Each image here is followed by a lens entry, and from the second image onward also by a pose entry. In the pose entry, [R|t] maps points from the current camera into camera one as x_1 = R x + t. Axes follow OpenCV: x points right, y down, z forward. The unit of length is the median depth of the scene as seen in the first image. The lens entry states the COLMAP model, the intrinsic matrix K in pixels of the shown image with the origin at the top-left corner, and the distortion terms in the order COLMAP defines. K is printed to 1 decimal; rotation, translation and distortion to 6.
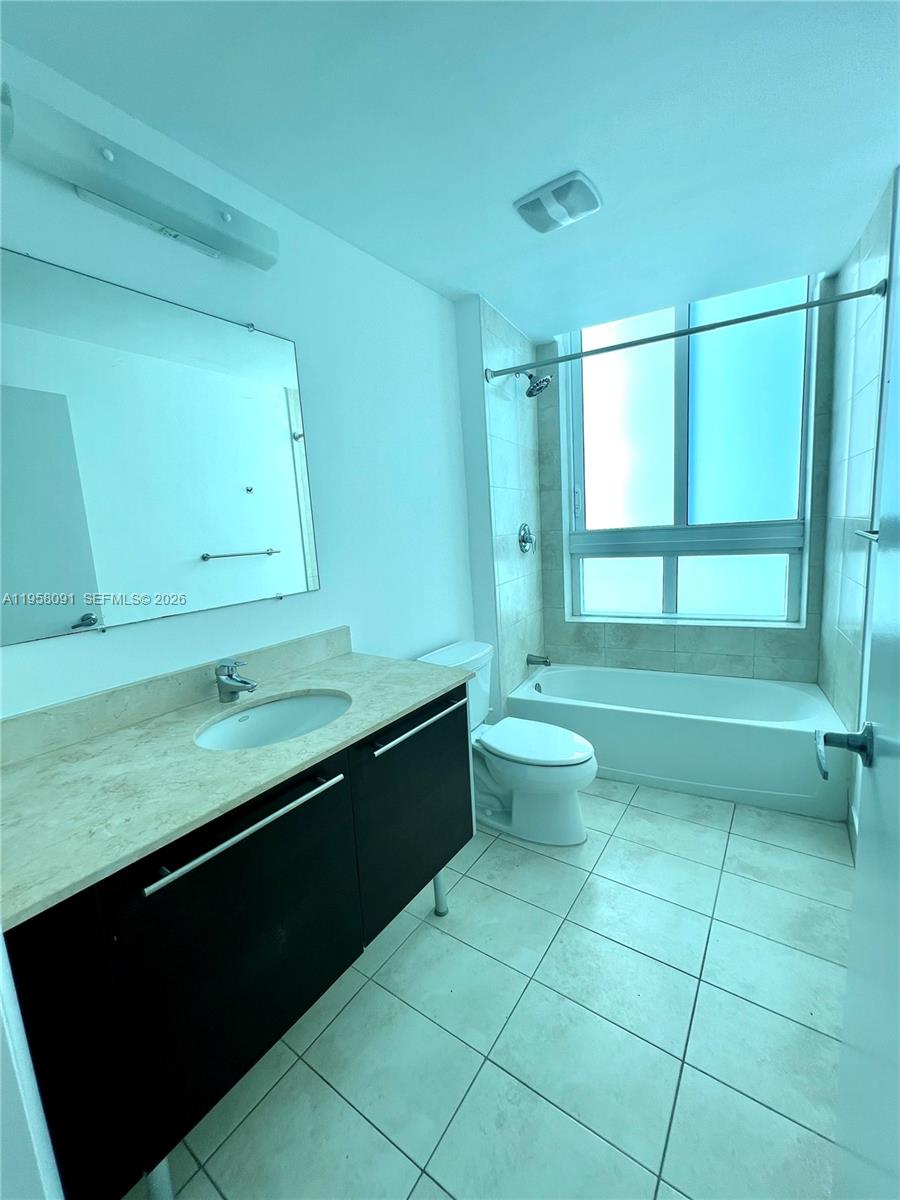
lens RADIAL K [[480.2, 0, 449.1], [0, 480.2, 601.5], [0, 0, 1]] dist [-0.004925, 0.001380]
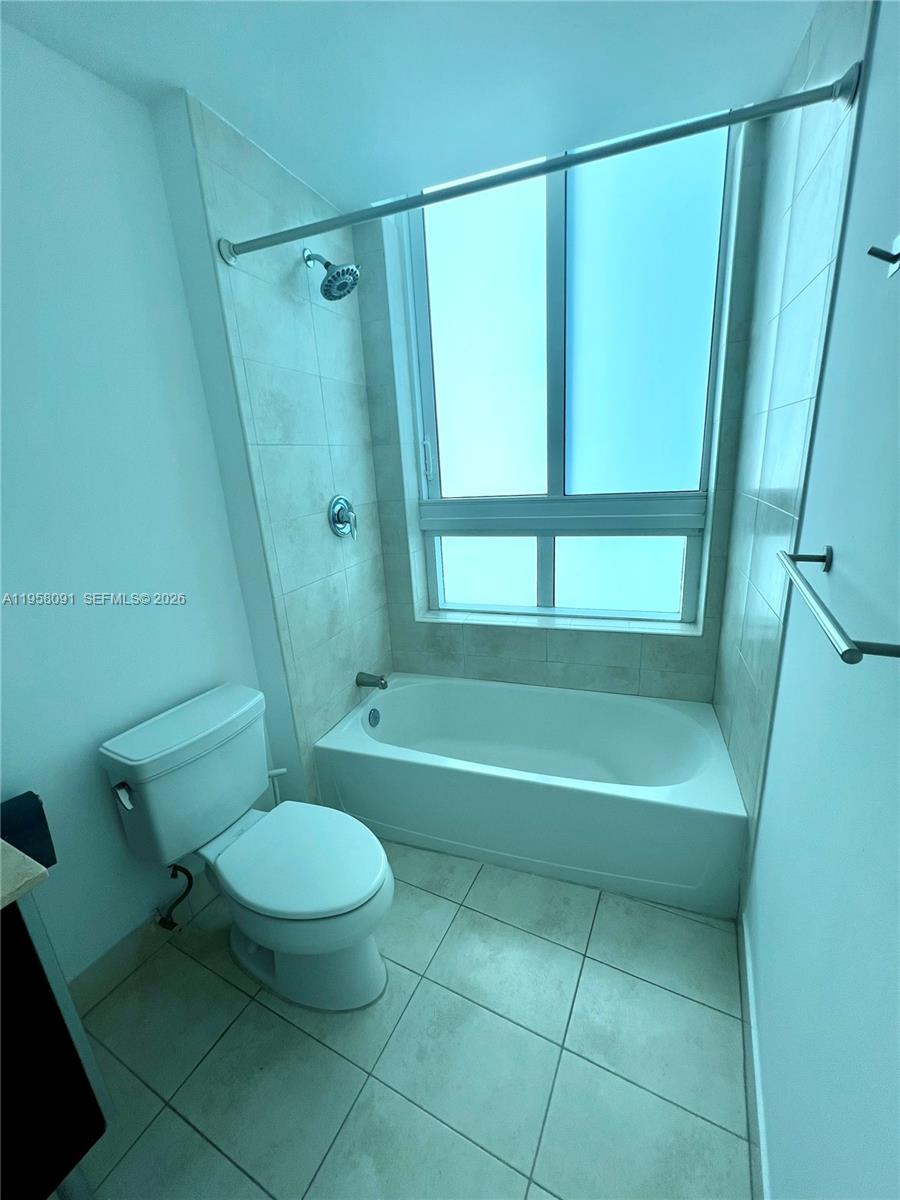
lens RADIAL K [[480.2, 0, 450.5], [0, 480.2, 601.1], [0, 0, 1]] dist [-0.004925, 0.001380]
pose [[0.990162, -0.034717, 0.135552, 0.224572], [0.017904, 0.992204, 0.123331, -0.096254], [-0.138776, -0.119690, 0.983064, 0.283511]]
